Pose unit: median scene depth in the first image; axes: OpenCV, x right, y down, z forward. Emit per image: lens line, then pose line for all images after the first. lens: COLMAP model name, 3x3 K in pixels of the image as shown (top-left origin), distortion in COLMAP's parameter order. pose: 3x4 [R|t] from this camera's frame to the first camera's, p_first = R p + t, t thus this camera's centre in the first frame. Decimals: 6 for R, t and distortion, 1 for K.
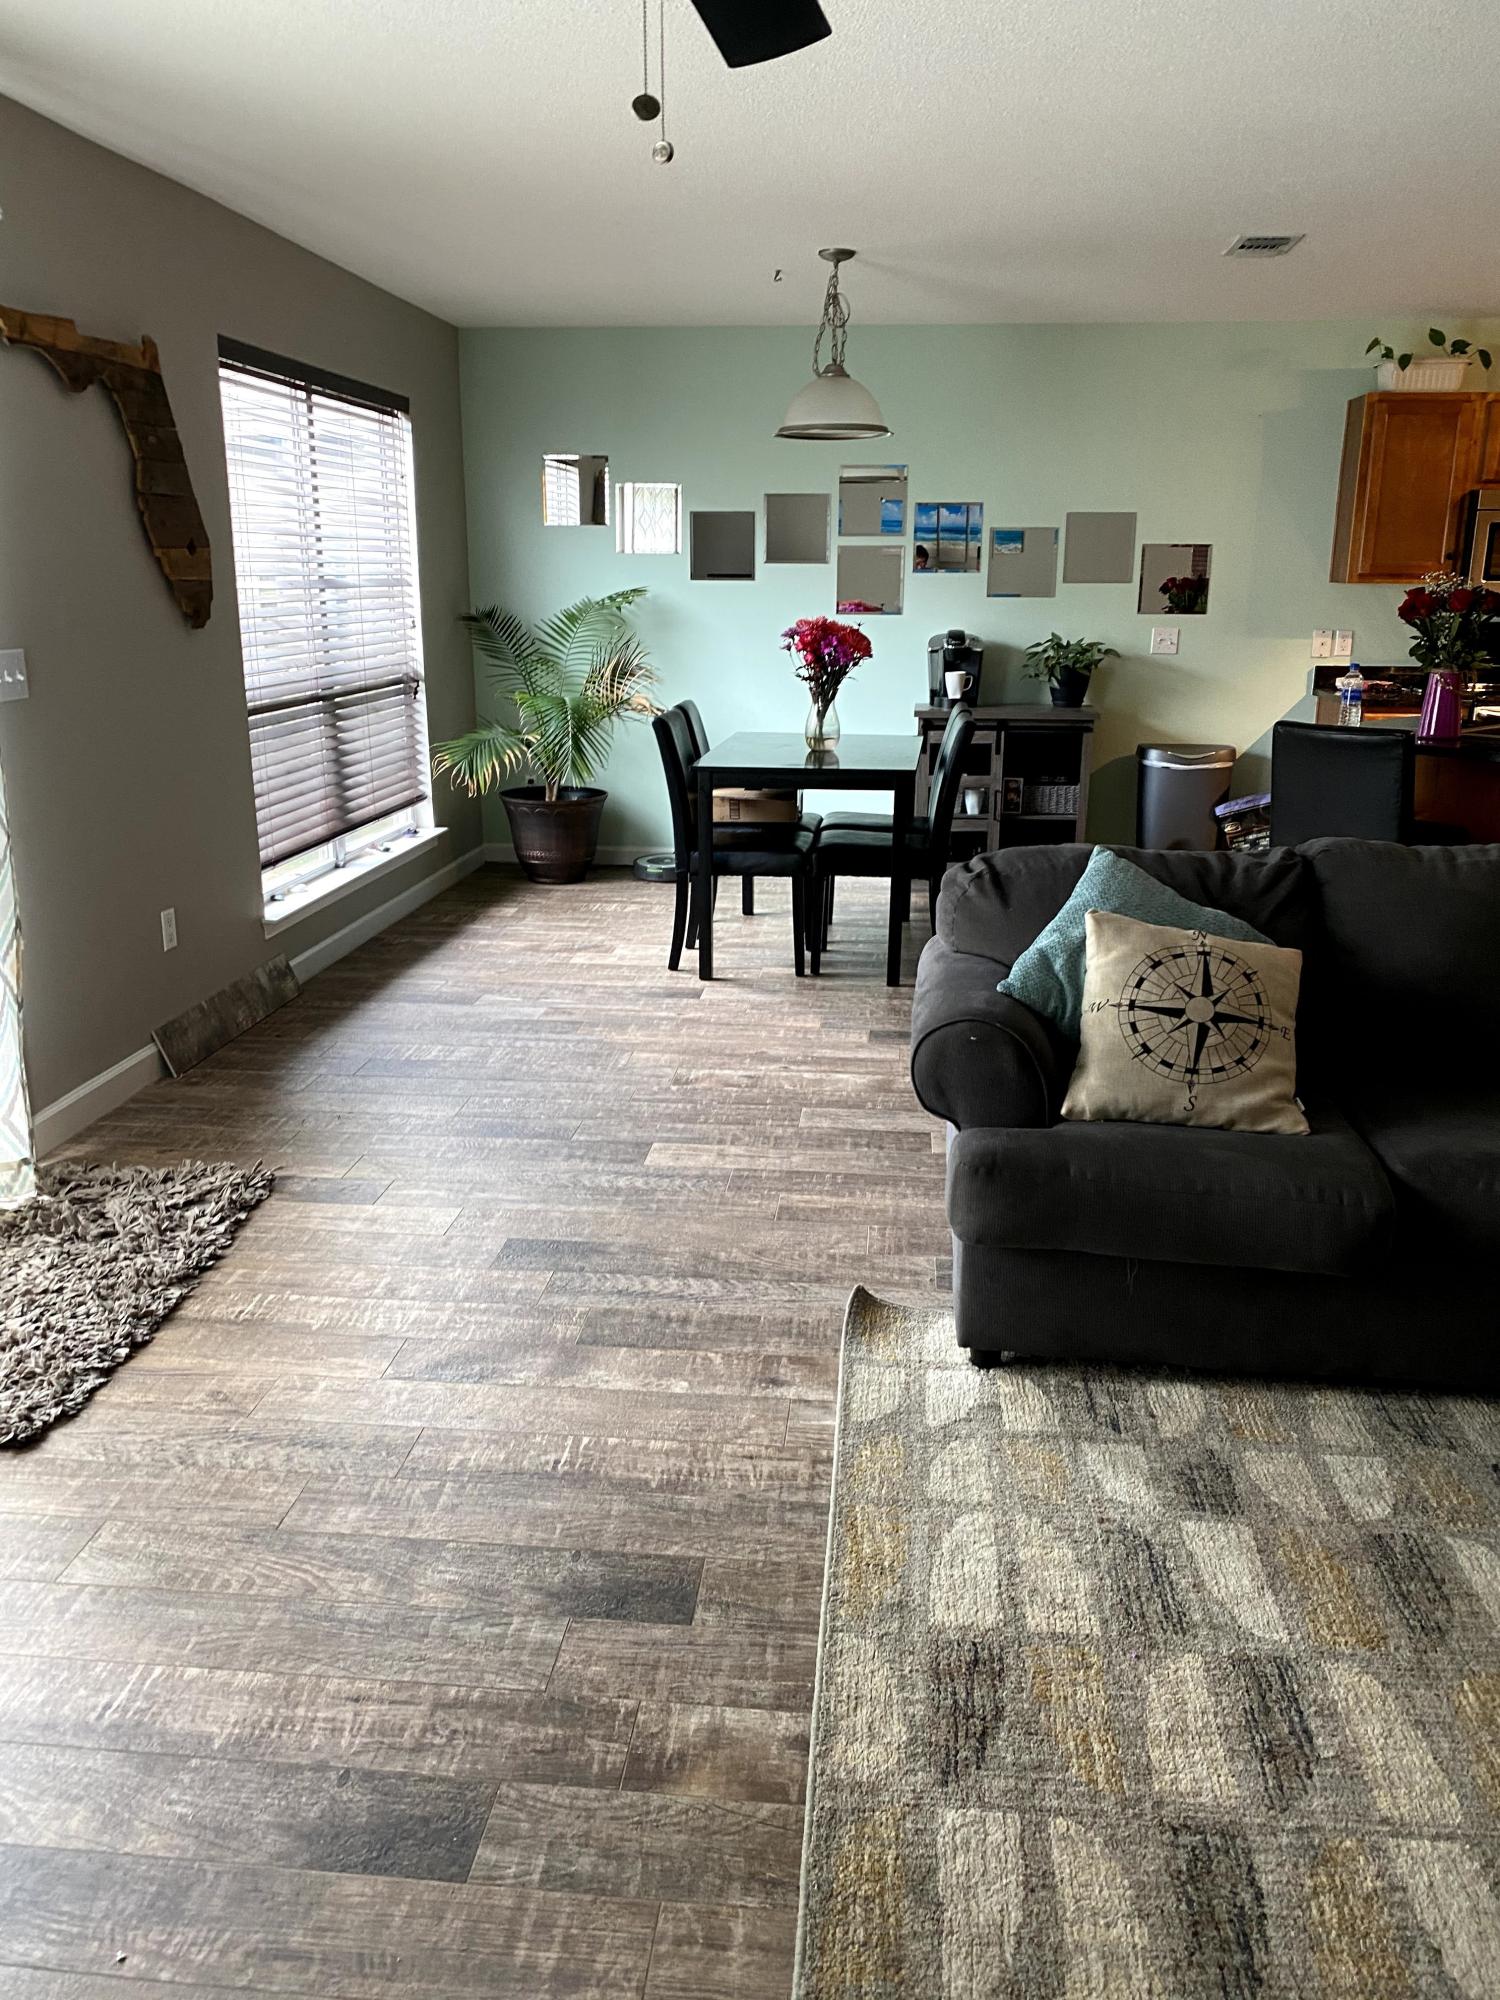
lens RADIAL K [[1506.4, 0, 750.0], [0, 1506.4, 1000.0], [0, 0, 1]] dist [0.049902, 0.000409]
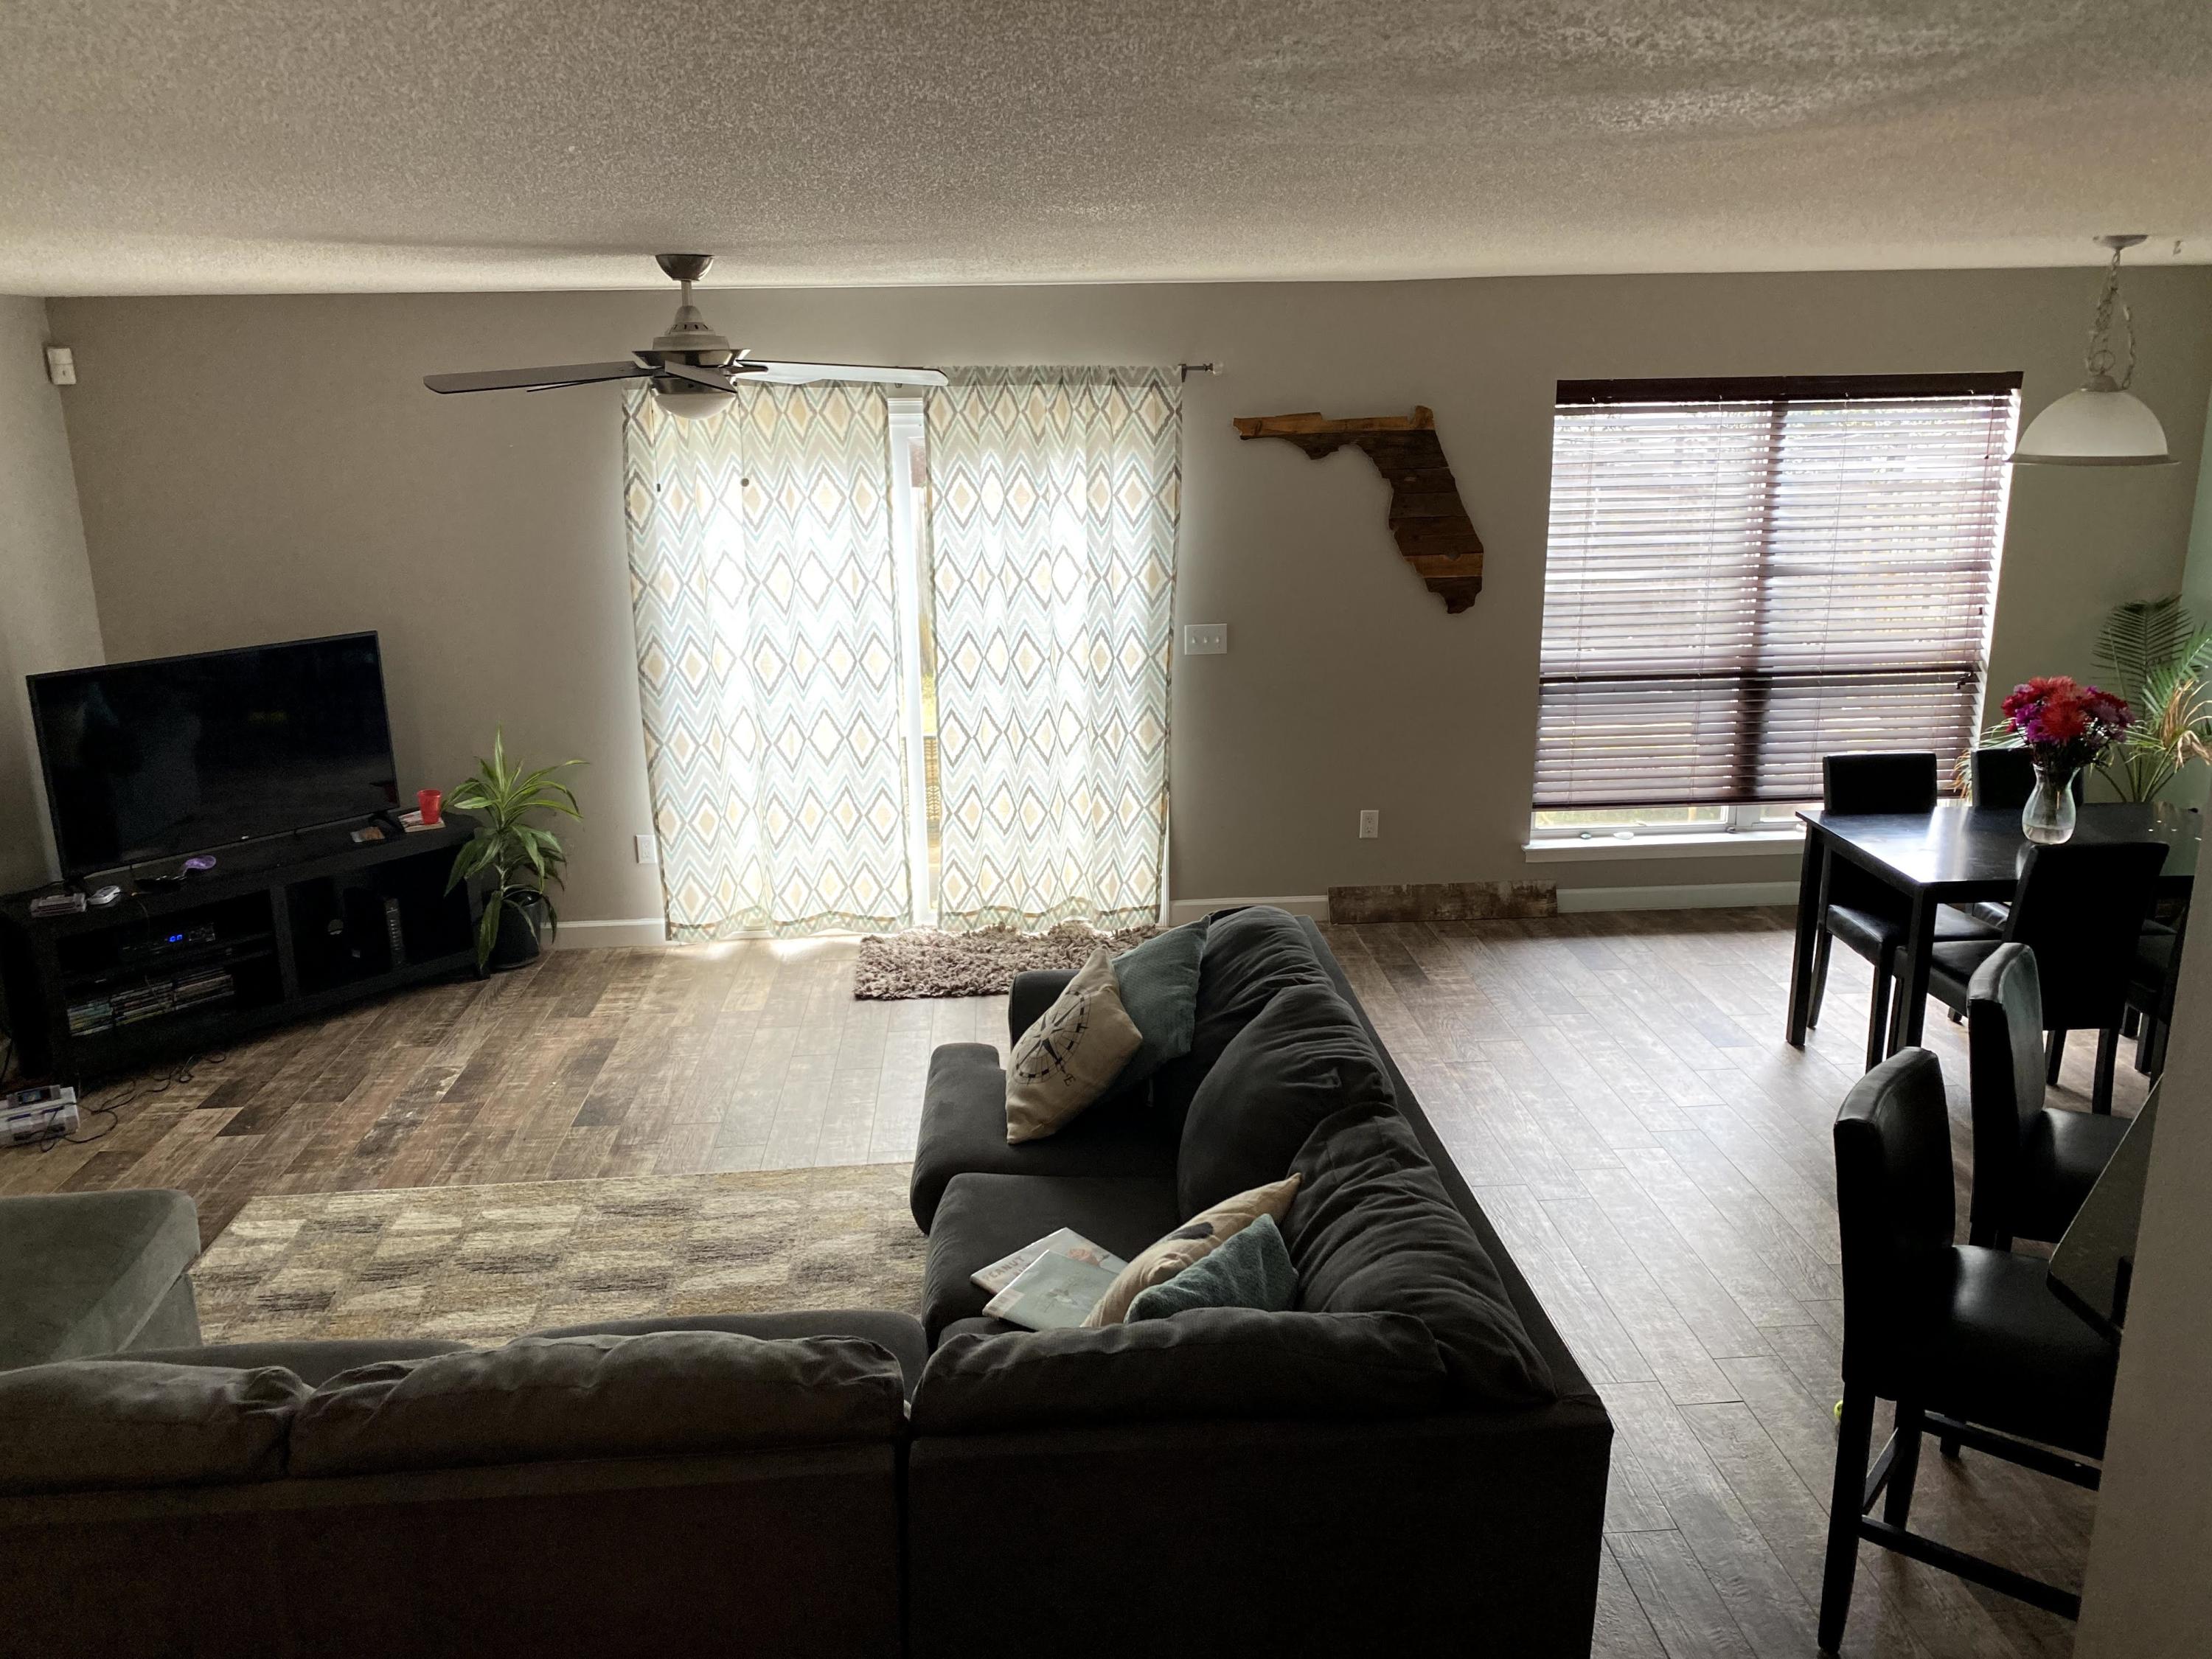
lens RADIAL K [[1666.1, 0, 1106.0], [0, 1666.1, 829.5], [0, 0, 1]] dist [0.049902, 0.000409]
pose [[0.188583, 0.248137, -0.950192, 0.910287], [-0.261590, 0.945288, 0.194939, -0.247640], [0.946576, 0.211799, 0.243176, 0.374419]]
